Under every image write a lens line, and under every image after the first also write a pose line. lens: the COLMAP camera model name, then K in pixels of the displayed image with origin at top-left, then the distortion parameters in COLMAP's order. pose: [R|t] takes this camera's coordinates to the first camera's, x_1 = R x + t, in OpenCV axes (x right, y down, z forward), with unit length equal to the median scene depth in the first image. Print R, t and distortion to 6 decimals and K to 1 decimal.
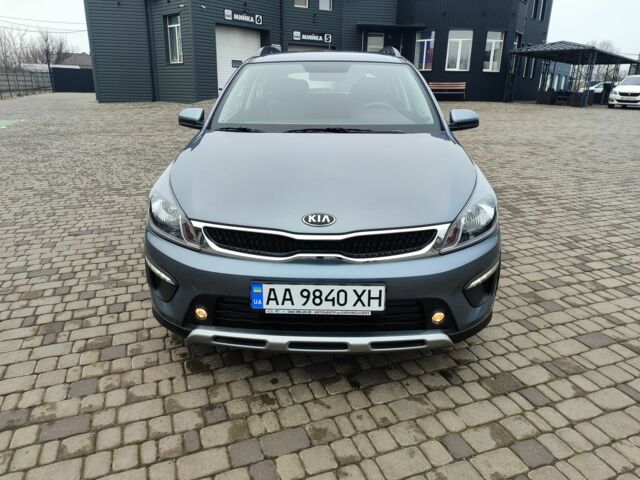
lens RADIAL K [[458.9, 0, 320.0], [0, 458.9, 240.0], [0, 0, 1]] dist [0.012434, -0.000444]
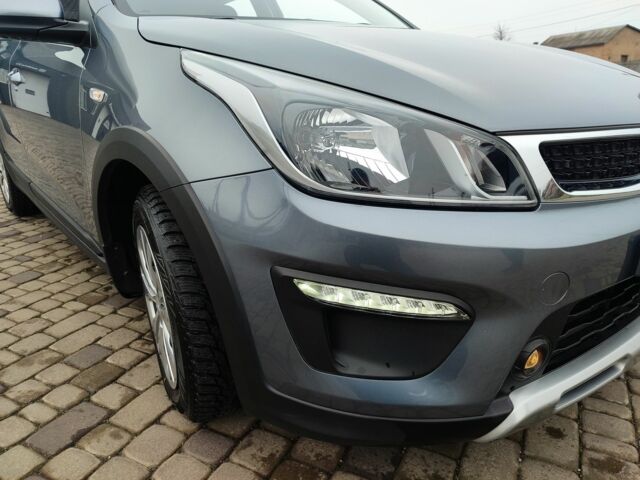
lens RADIAL K [[464.4, 0, 320.0], [0, 464.4, 240.0], [0, 0, 1]] dist [0.004217, 0.000843]
pose [[0.740451, -0.236414, 0.629158, -0.531460], [0.247652, 0.966200, 0.071602, -0.019706], [-0.624820, 0.102795, 0.773972, 0.642024]]
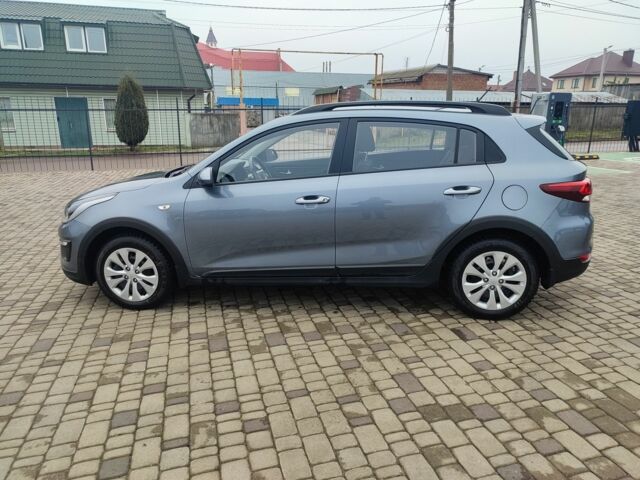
lens RADIAL K [[458.9, 0, 320.0], [0, 458.9, 240.0], [0, 0, 1]] dist [0.012434, -0.000444]
pose [[-0.081681, 0.264065, -0.961040, 1.716872], [-0.321623, 0.905691, 0.276193, -0.650825], [0.943338, 0.331652, 0.010951, 1.650756]]
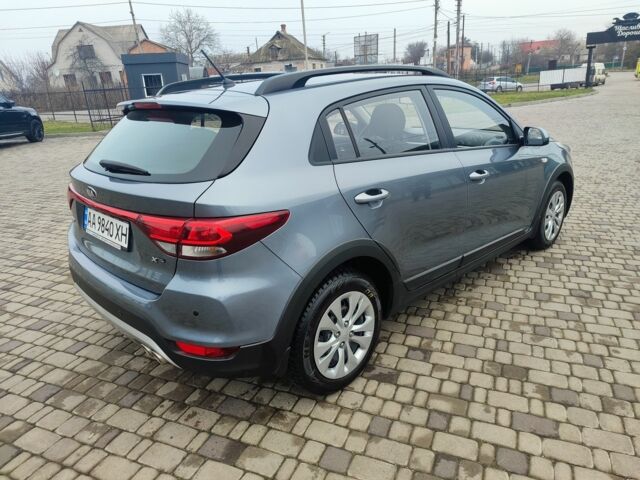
lens RADIAL K [[459.5, 0, 320.0], [0, 459.5, 240.0], [0, 0, 1]] dist [0.015761, -0.007782]
pose [[-0.724948, -0.191749, 0.661576, -0.868853], [0.270873, 0.803724, 0.529770, -1.003424], [-0.633307, 0.563259, -0.530718, 2.630697]]
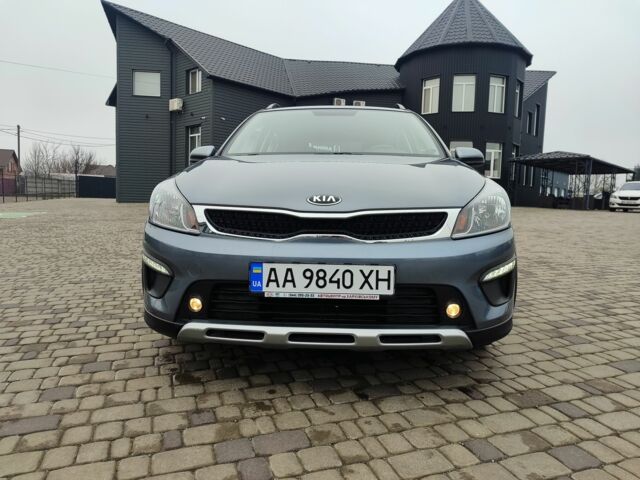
lens RADIAL K [[459.5, 0, 320.0], [0, 459.5, 240.0], [0, 0, 1]] dist [0.015761, -0.007782]
pose [[0.999763, 0.010737, -0.018930, 0.006922], [-0.014824, 0.972806, -0.231148, 0.200968], [0.015933, 0.231374, 0.972734, 0.060082]]
